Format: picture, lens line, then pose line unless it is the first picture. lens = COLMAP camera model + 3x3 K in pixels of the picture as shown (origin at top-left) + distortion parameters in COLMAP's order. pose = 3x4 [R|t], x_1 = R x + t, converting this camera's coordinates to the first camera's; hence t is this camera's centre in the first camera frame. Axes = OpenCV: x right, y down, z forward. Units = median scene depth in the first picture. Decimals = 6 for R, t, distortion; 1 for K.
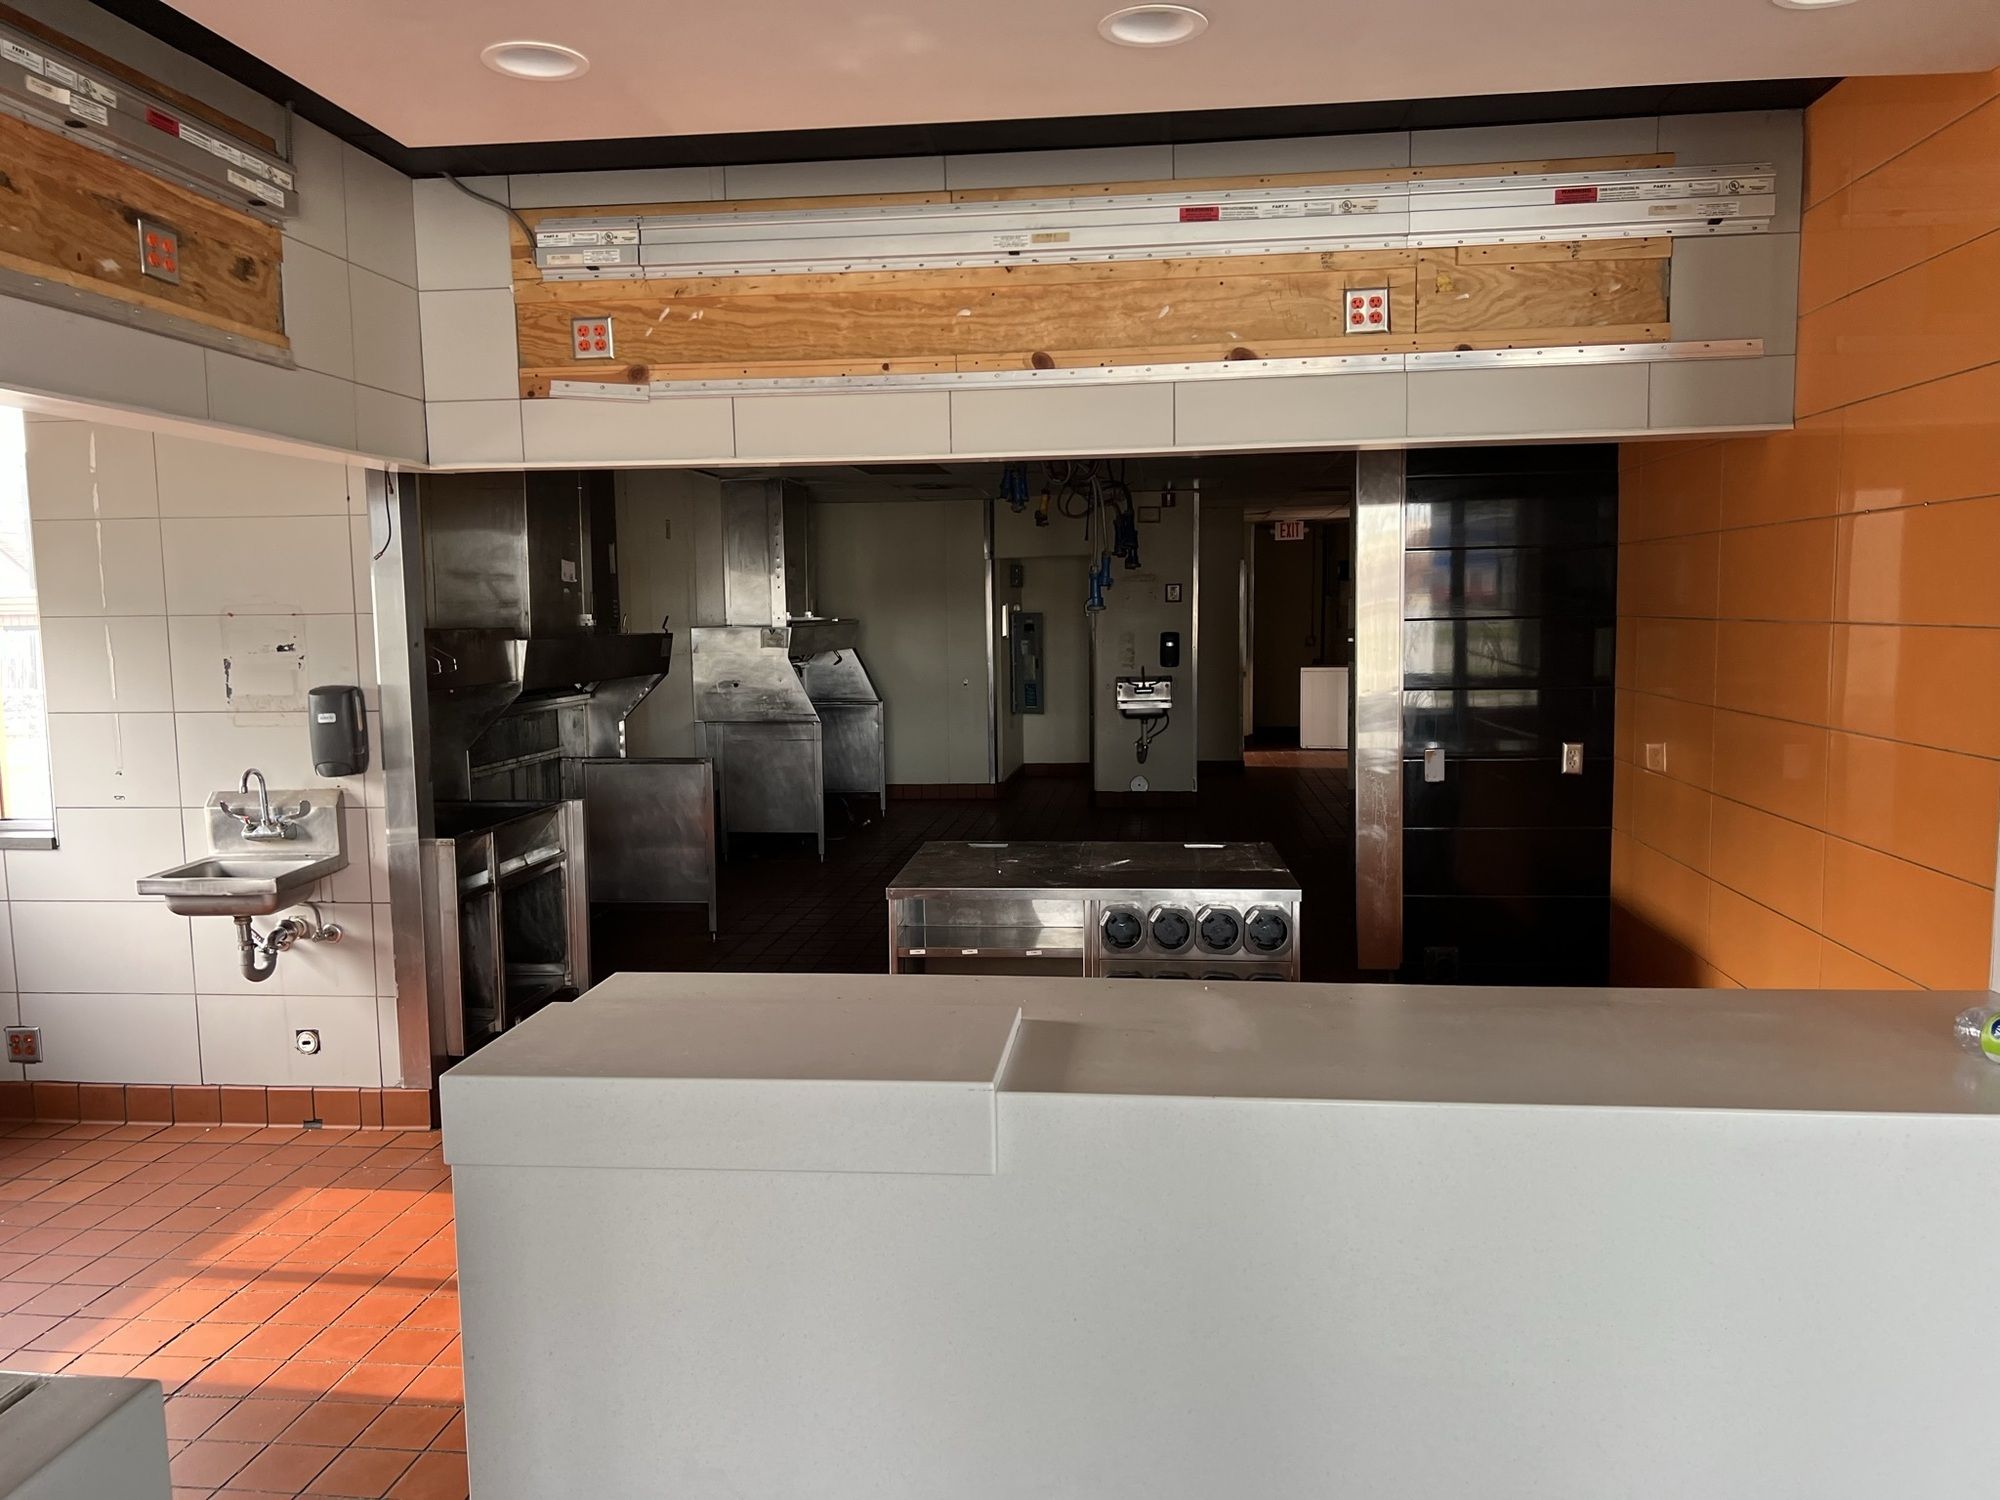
lens RADIAL K [[1510.6, 0, 1000.0], [0, 1510.6, 750.0], [0, 0, 1]] dist [0.192705, -0.115346]
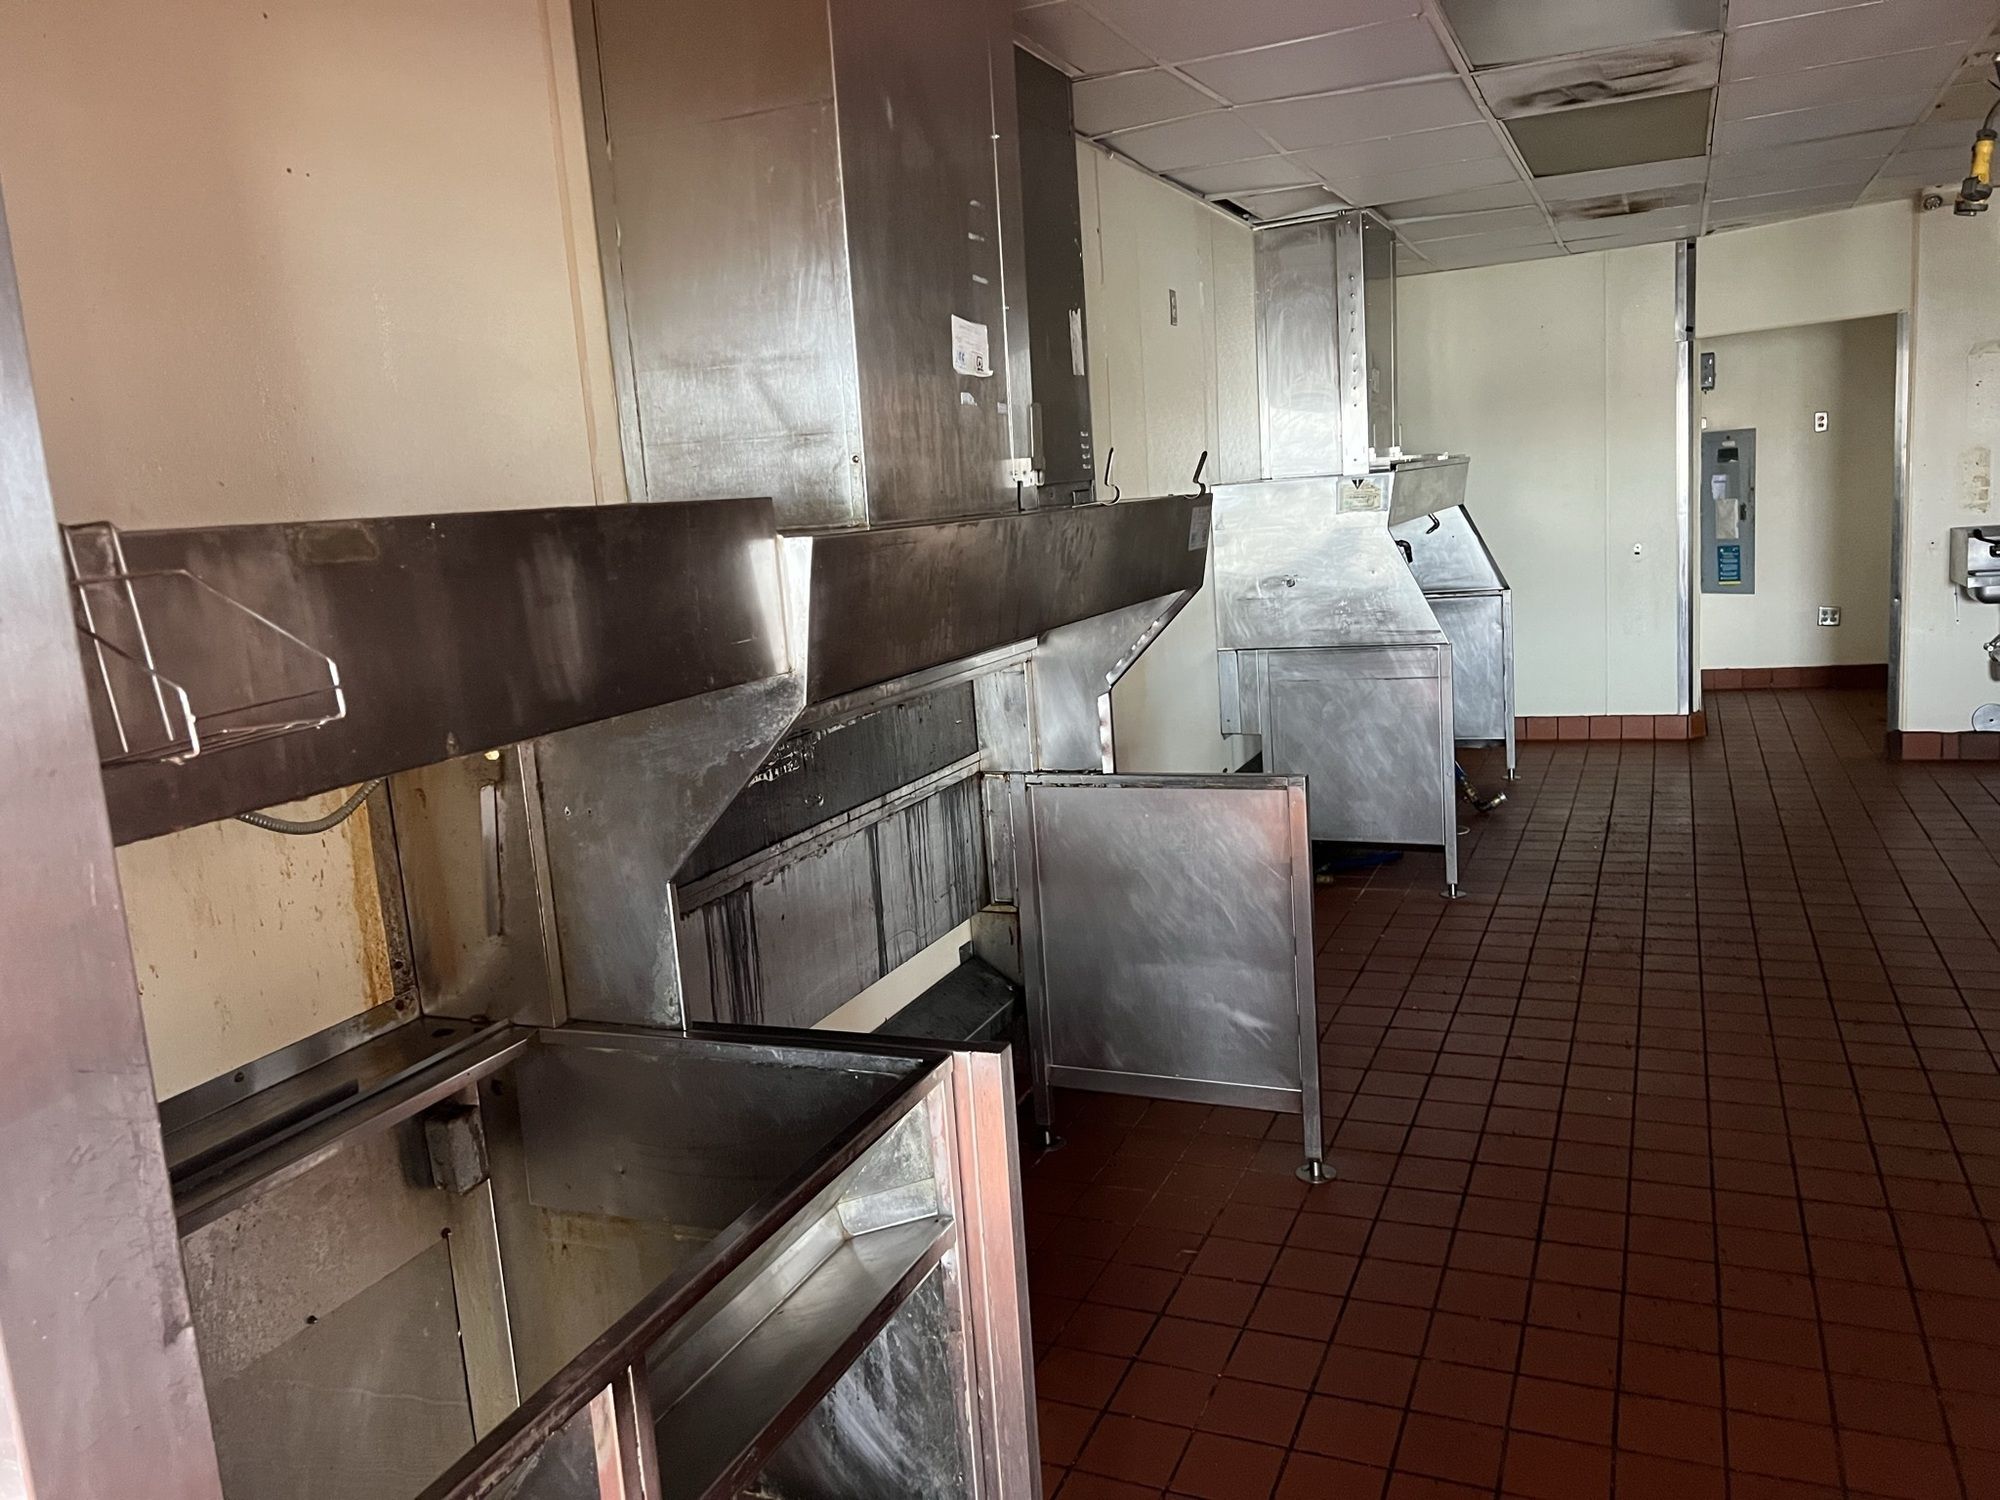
lens RADIAL K [[1498.6, 0, 1000.0], [0, 1498.6, 750.0], [0, 0, 1]] dist [0.085523, -0.113146]
pose [[0.953497, -0.005895, -0.301344, -0.109483], [0.032802, 0.995900, 0.084306, -0.031891], [0.299611, -0.090270, 0.949781, 0.434495]]
